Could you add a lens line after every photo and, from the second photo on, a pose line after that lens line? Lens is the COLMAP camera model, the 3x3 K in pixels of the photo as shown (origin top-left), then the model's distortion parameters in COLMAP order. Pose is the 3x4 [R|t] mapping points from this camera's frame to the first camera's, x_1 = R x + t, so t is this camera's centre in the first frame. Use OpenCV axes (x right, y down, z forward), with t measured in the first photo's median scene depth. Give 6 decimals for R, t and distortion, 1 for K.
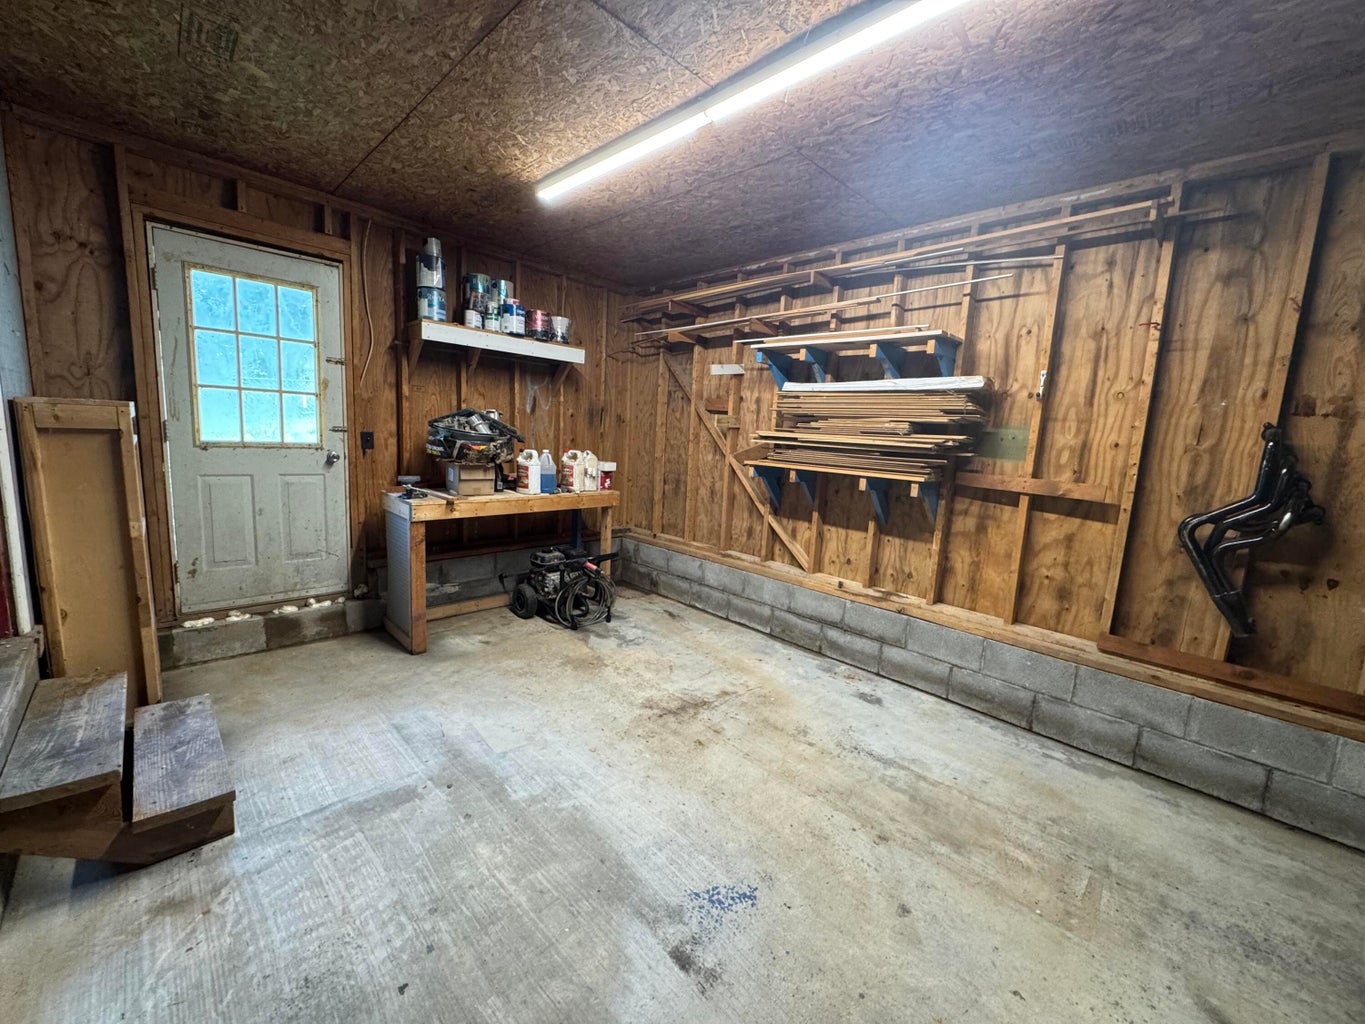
lens RADIAL K [[543.6, 0, 684.5], [0, 543.6, 510.8], [0, 0, 1]] dist [-0.002637, 0.000211]
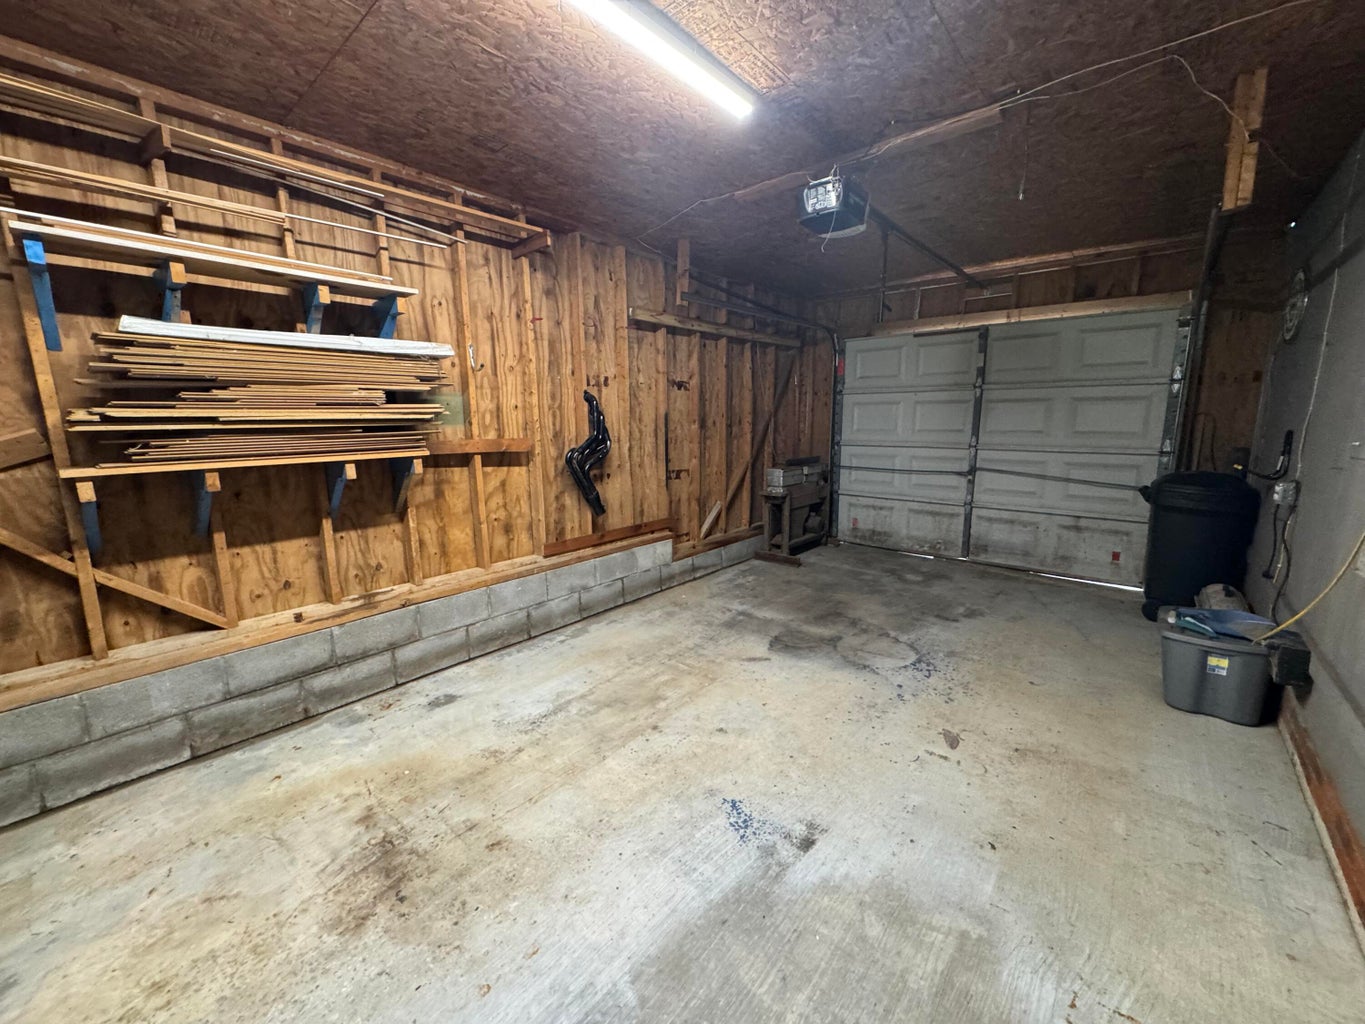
lens RADIAL K [[543.6, 0, 684.5], [0, 543.6, 510.8], [0, 0, 1]] dist [-0.002637, 0.000211]
pose [[-0.074899, -0.228400, 0.970682, -0.498022], [0.145746, 0.960456, 0.237240, -0.114400], [-0.986483, 0.159242, -0.038649, 0.594436]]
